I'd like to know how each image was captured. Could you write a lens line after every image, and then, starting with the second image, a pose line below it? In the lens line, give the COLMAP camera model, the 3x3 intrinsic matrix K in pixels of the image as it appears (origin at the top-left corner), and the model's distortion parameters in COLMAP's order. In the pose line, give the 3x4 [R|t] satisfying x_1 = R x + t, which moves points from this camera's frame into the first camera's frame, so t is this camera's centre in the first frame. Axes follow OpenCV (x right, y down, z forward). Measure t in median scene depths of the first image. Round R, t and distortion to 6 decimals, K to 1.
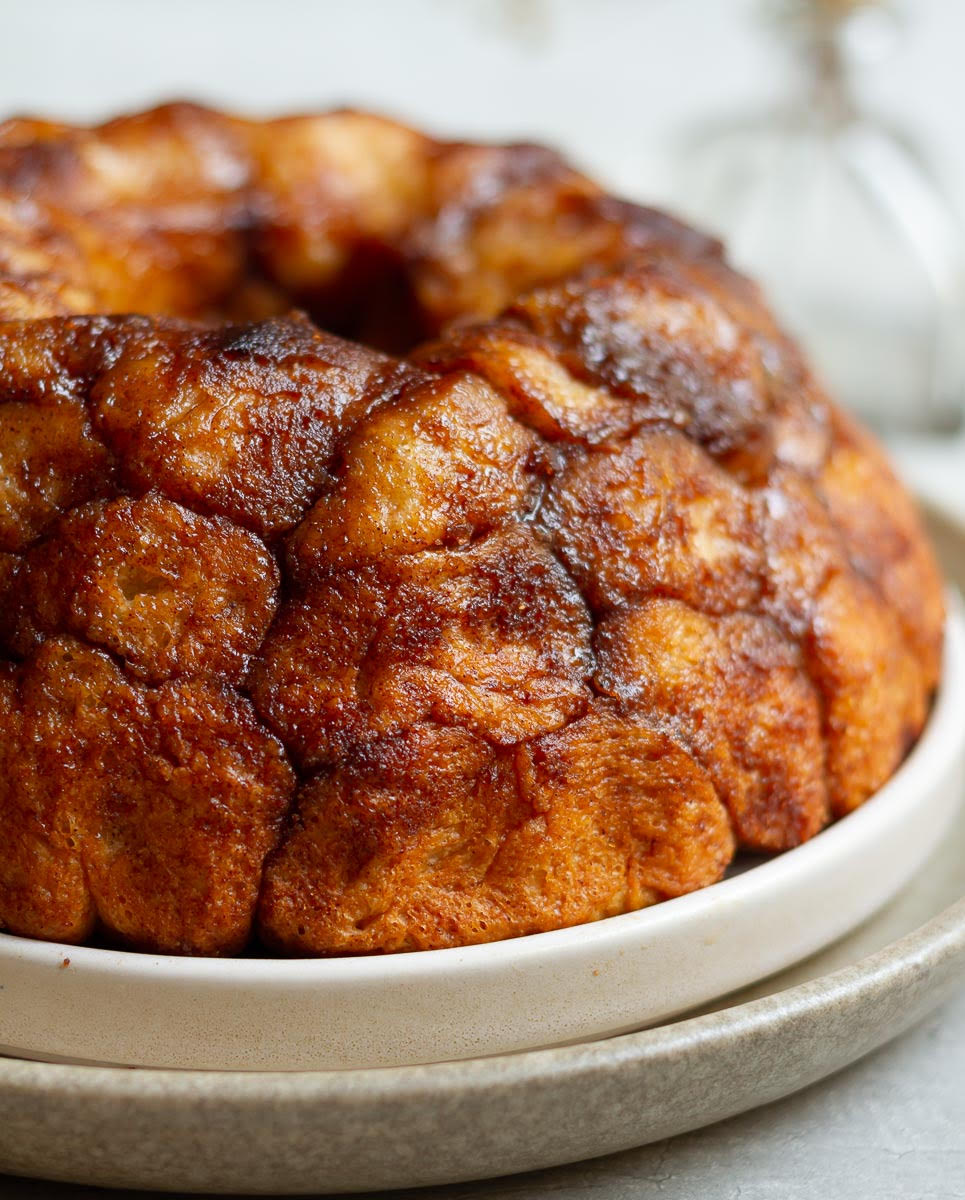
lens RADIAL K [[4574.4, 0, 486.4], [0, 4574.4, 600.7], [0, 0, 1]] dist [0.003013, 0.000000]
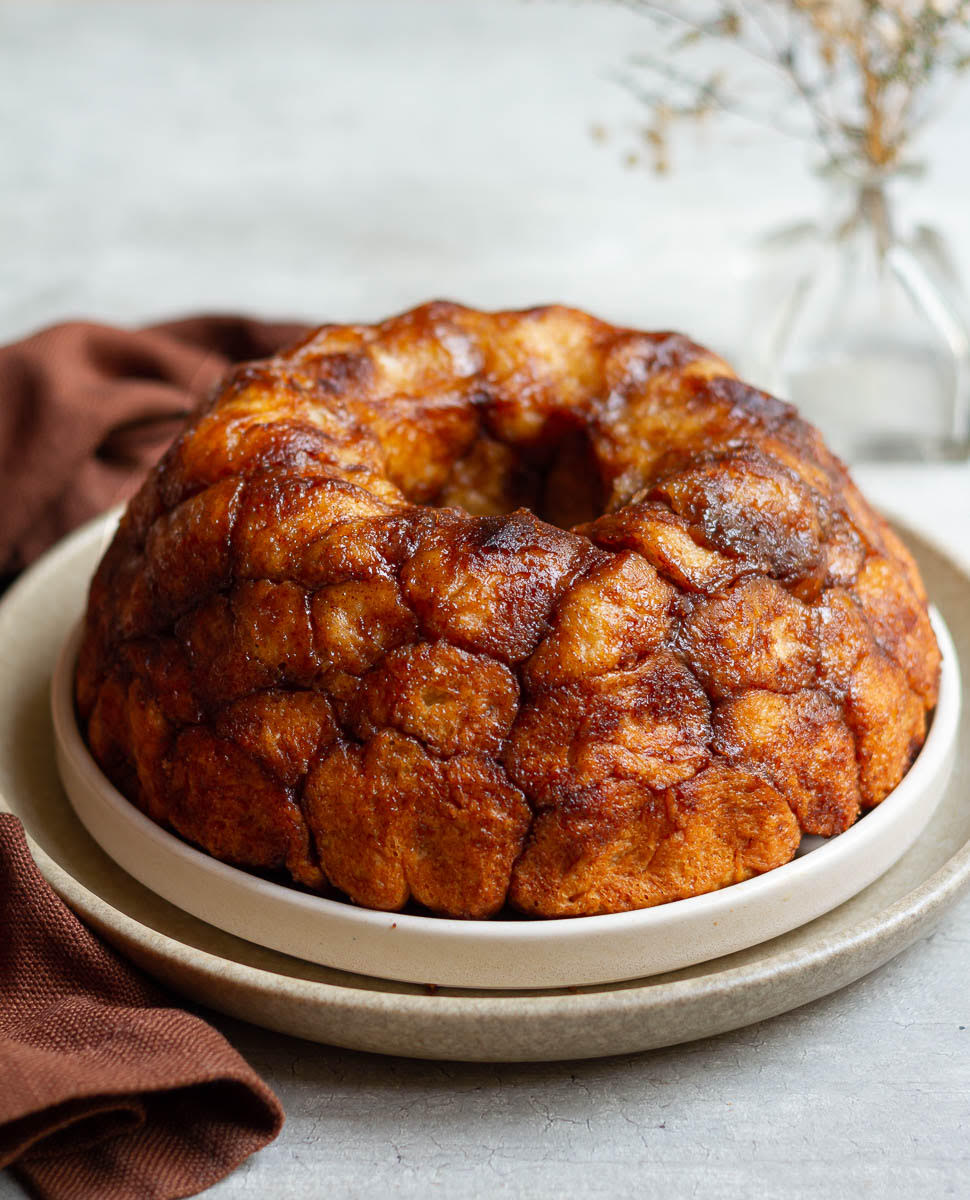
lens RADIAL K [[4574.4, 0, 482.3], [0, 4574.4, 599.0], [0, 0, 1]] dist [0.003013, 0.000000]
pose [[0.999564, -0.013197, -0.026426, -0.014686], [0.015614, 0.995504, 0.093429, -0.188131], [0.025075, -0.093801, 0.995275, -0.616714]]
